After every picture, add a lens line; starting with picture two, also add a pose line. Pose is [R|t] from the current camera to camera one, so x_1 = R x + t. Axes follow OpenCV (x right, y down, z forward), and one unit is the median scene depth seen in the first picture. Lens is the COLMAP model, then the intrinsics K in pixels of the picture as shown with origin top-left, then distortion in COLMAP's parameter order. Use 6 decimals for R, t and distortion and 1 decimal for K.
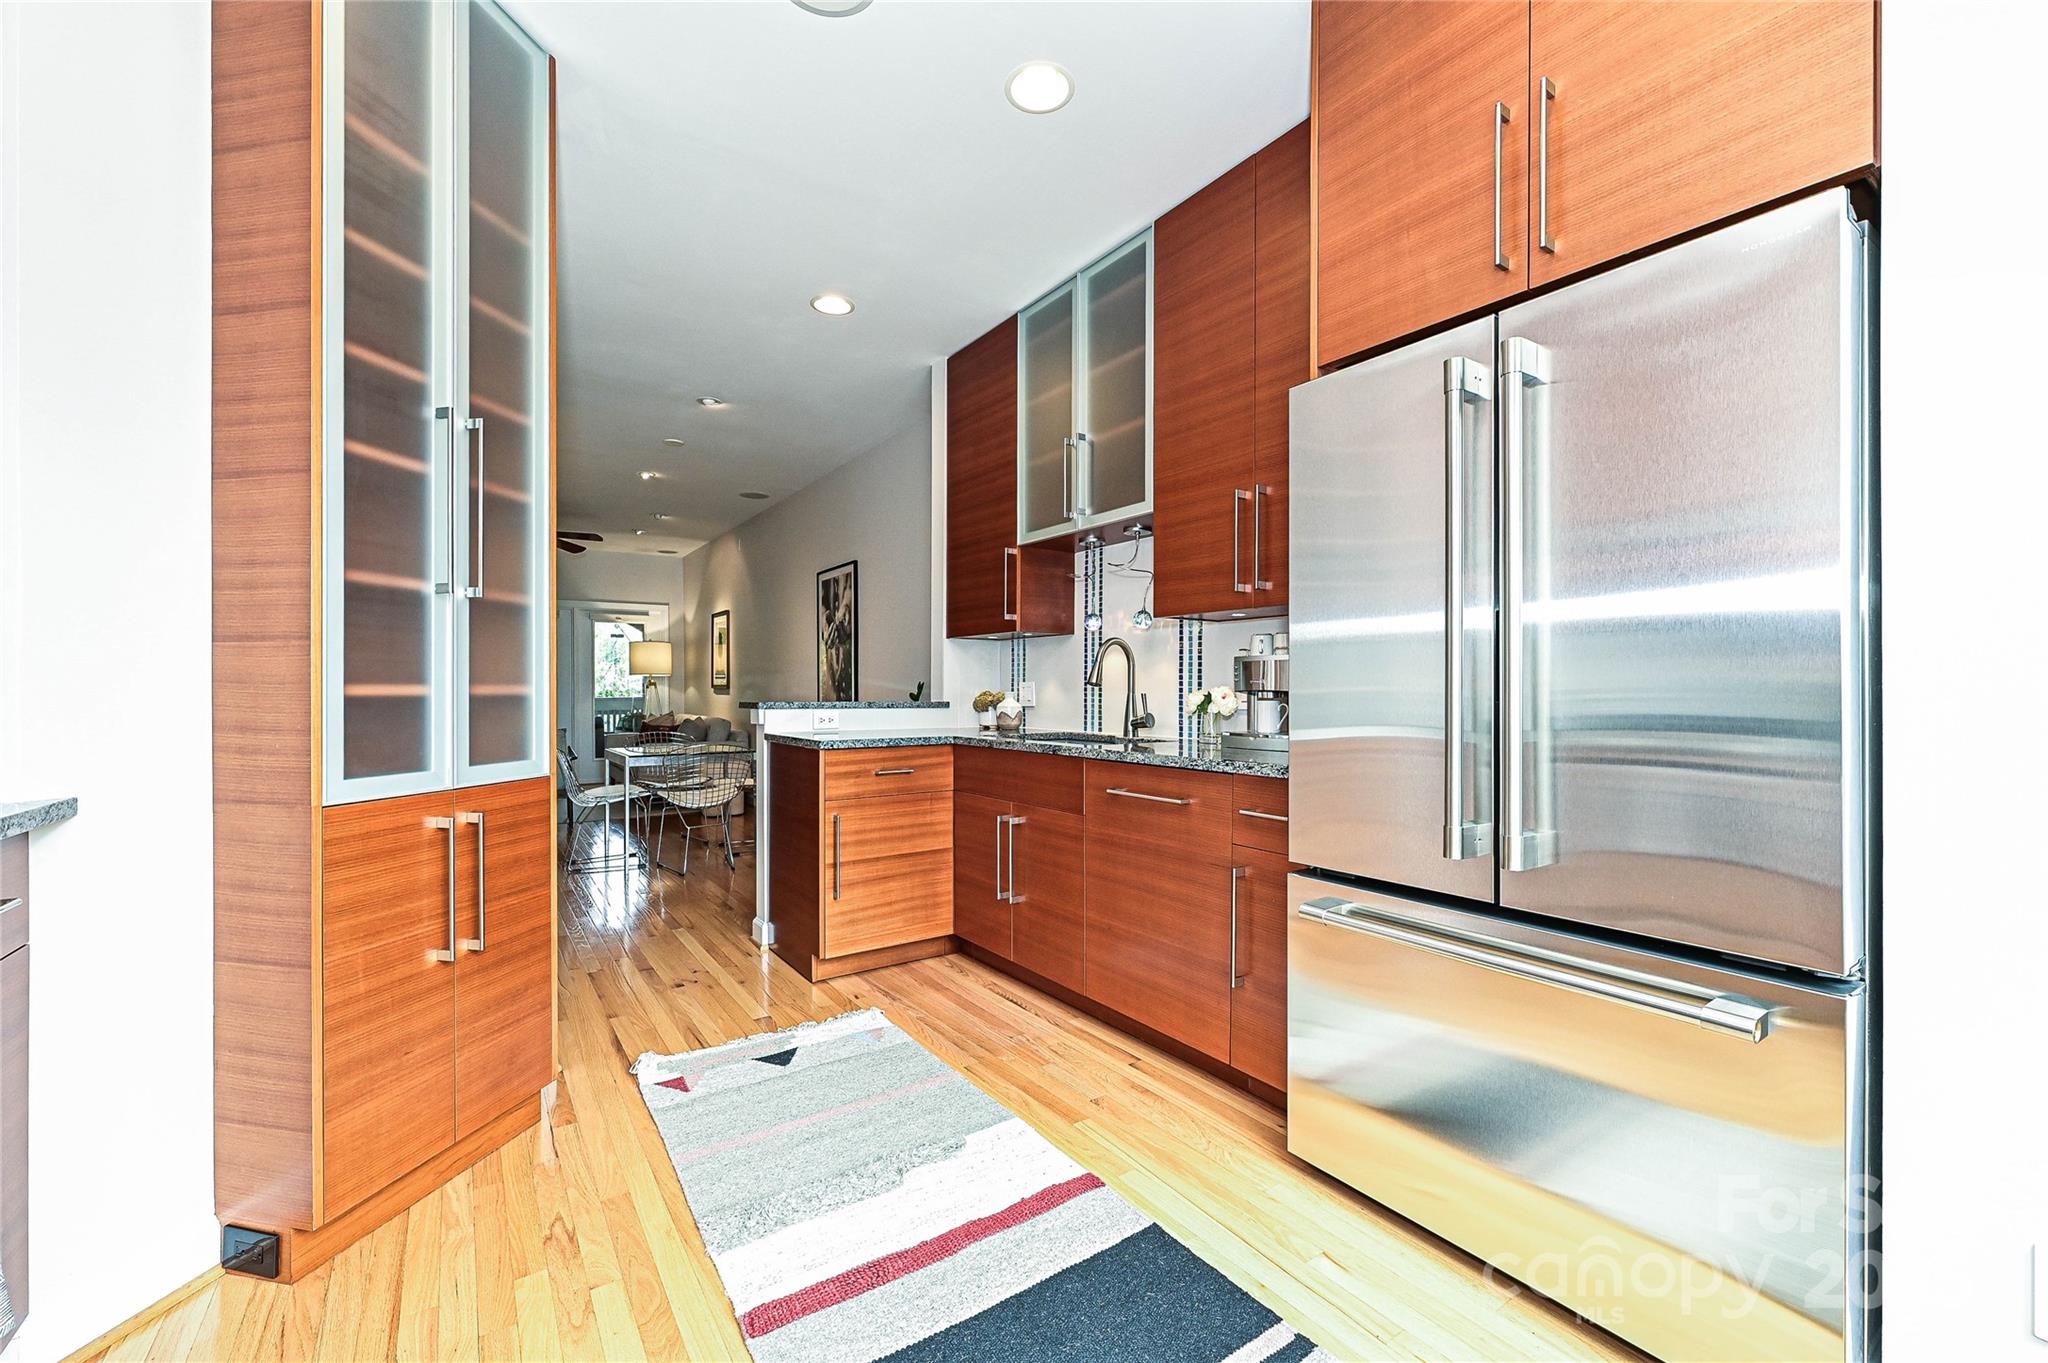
lens RADIAL K [[824.8, 0, 1022.3], [0, 824.8, 676.9], [0, 0, 1]] dist [0.000632, 0.000433]
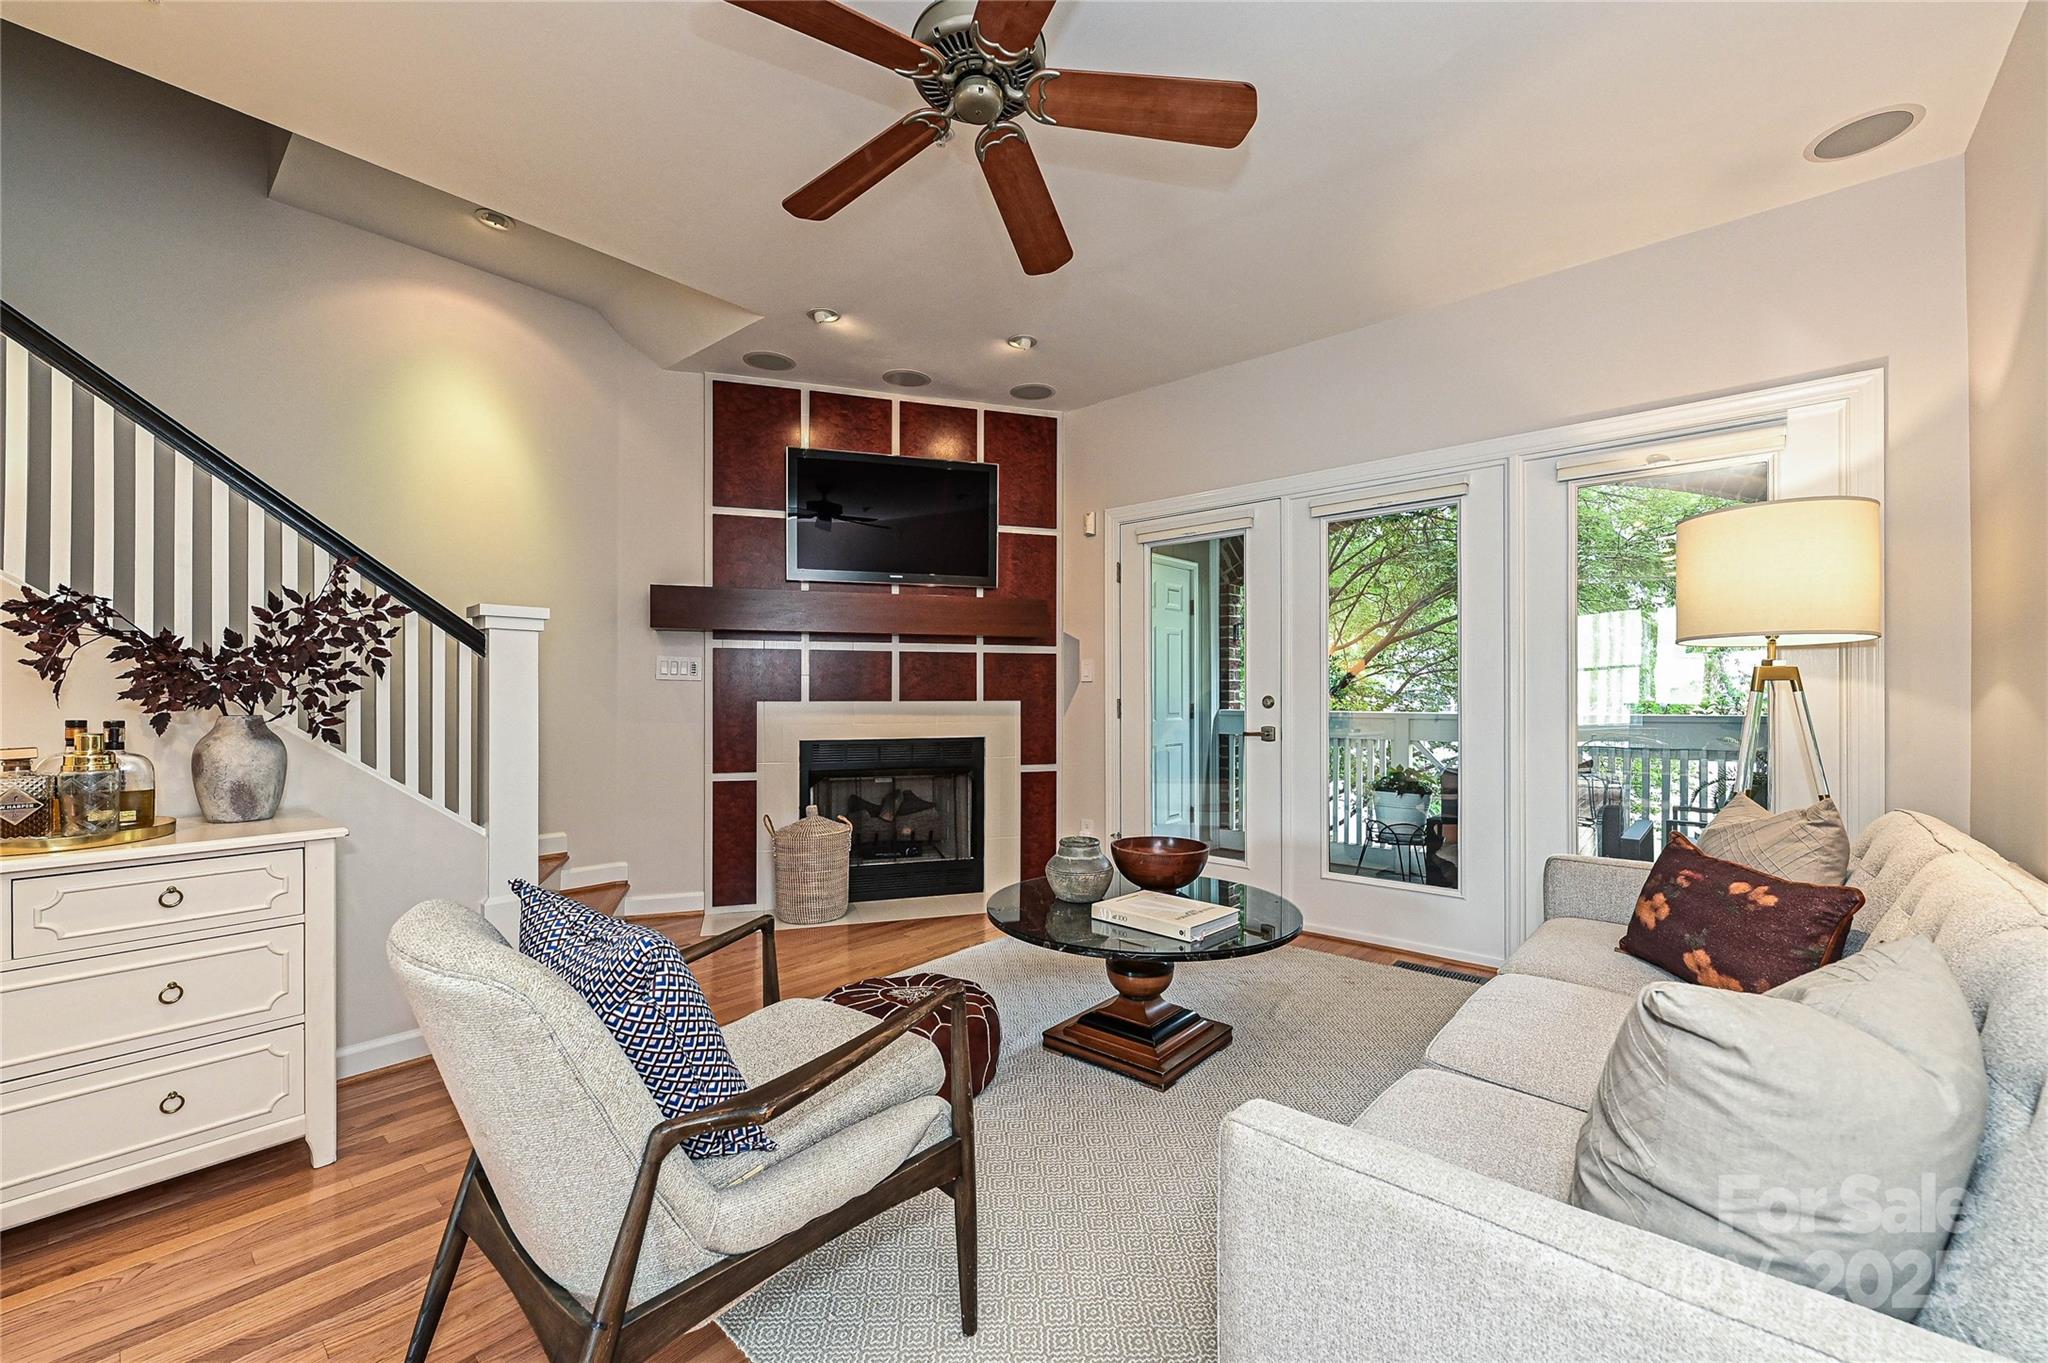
lens RADIAL K [[824.5, 0, 1024.0], [0, 824.5, 681.5], [0, 0, 1]] dist [-0.006546, 0.000017]
pose [[0.244765, -0.006918, -0.969558, -0.740144], [0.009010, 0.999948, -0.004860, 0.026967], [0.969541, -0.007546, 0.244814, 2.011116]]
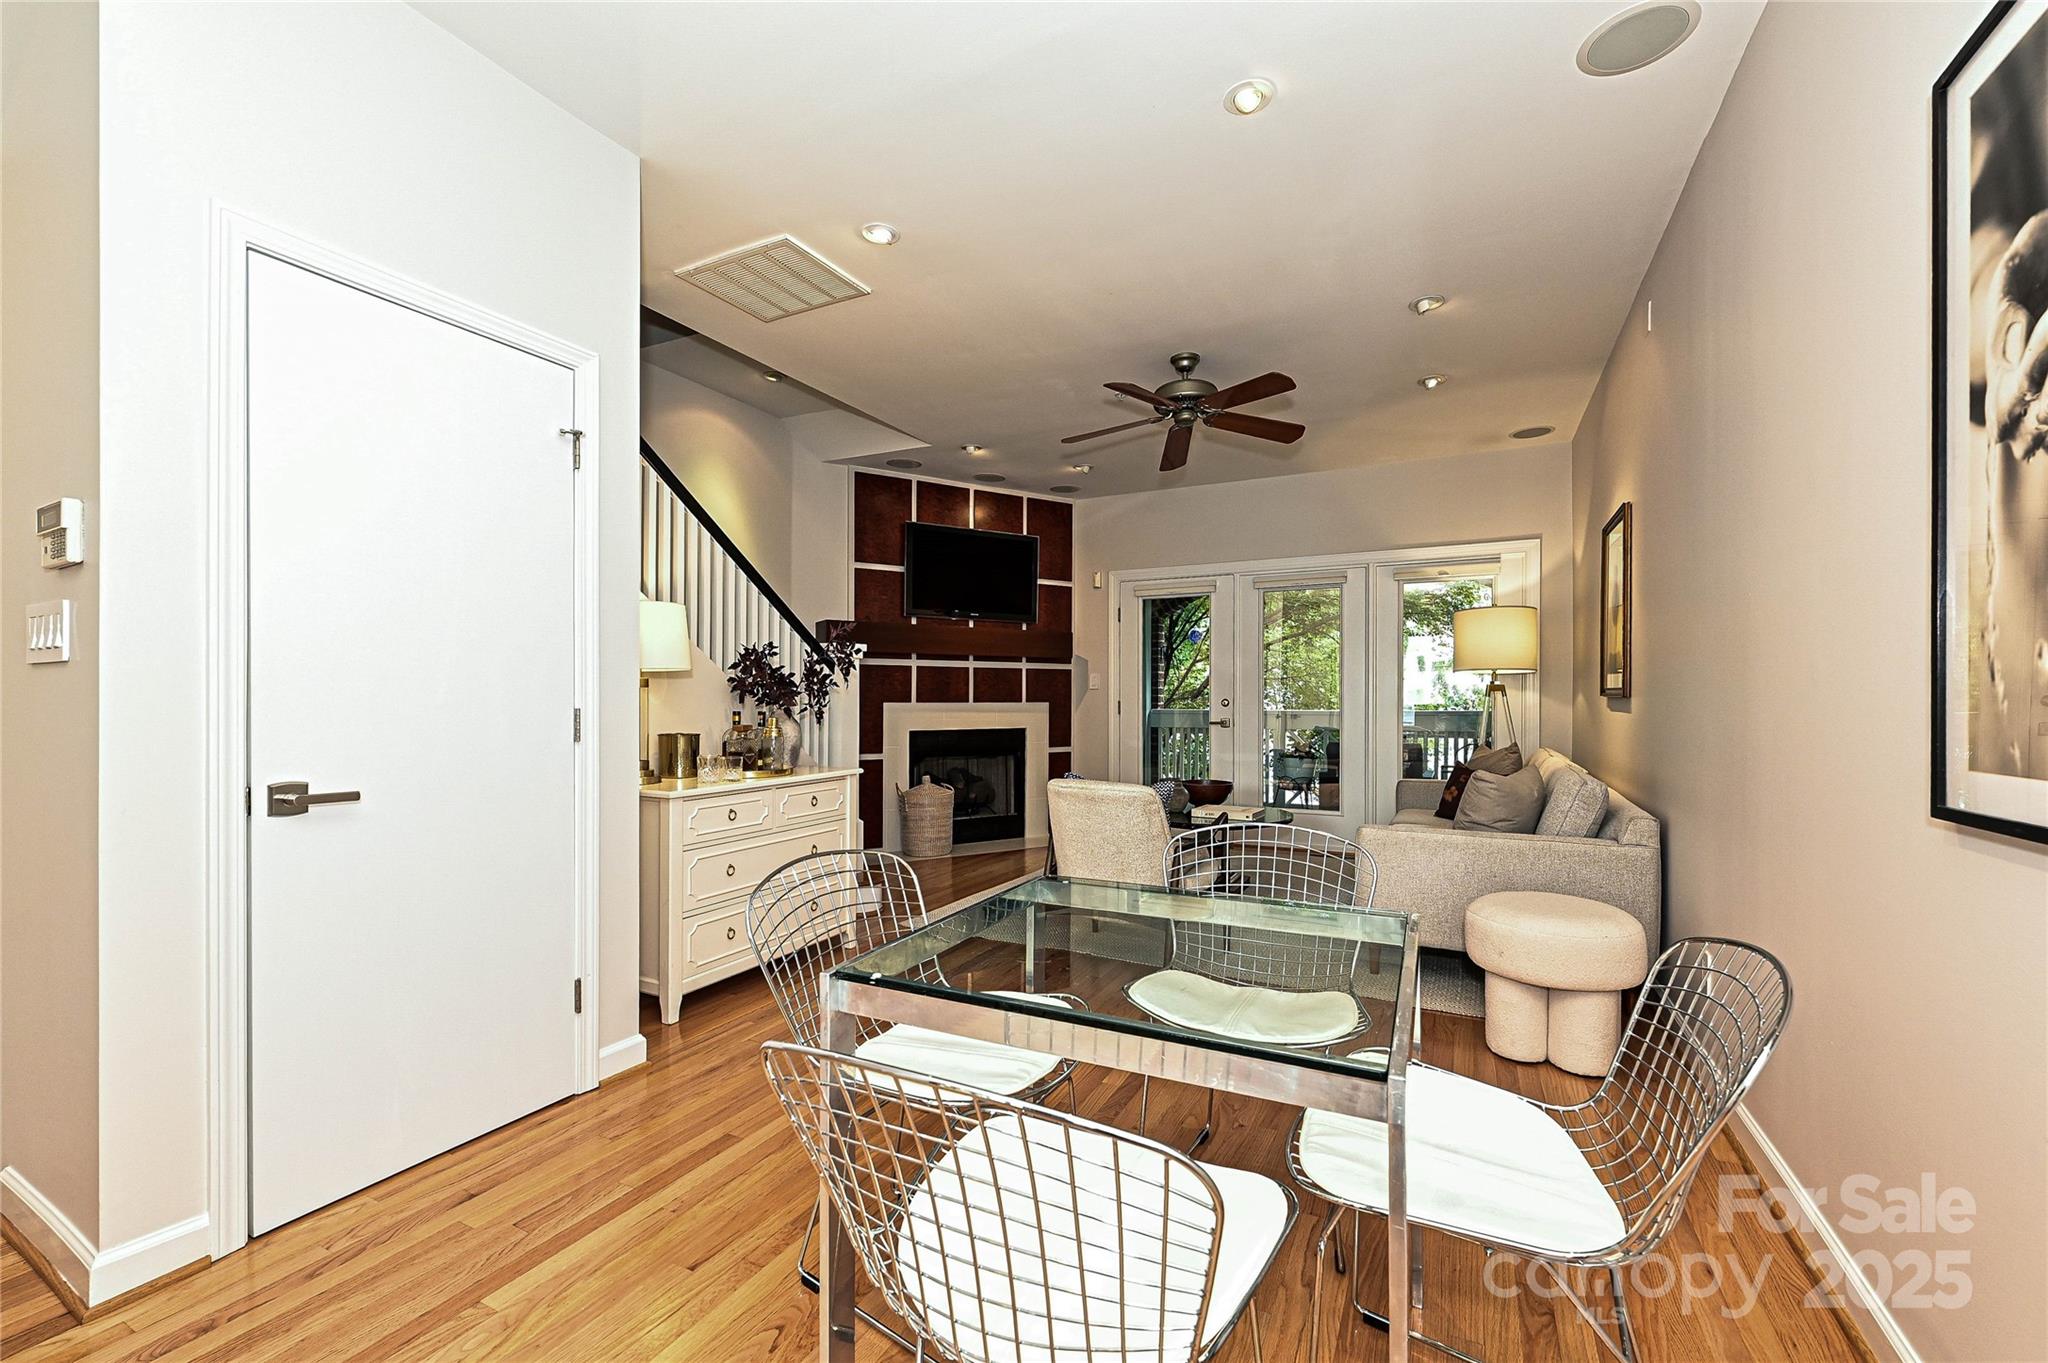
lens RADIAL K [[880.0, 0, 1024.6], [0, 880.0, 684.3], [0, 0, 1]] dist [-0.000432, -0.000011]
pose [[0.485616, -0.006271, -0.874150, -0.296042], [0.006562, 0.999972, -0.003529, 0.016714], [0.874147, -0.004022, 0.485644, 1.305335]]
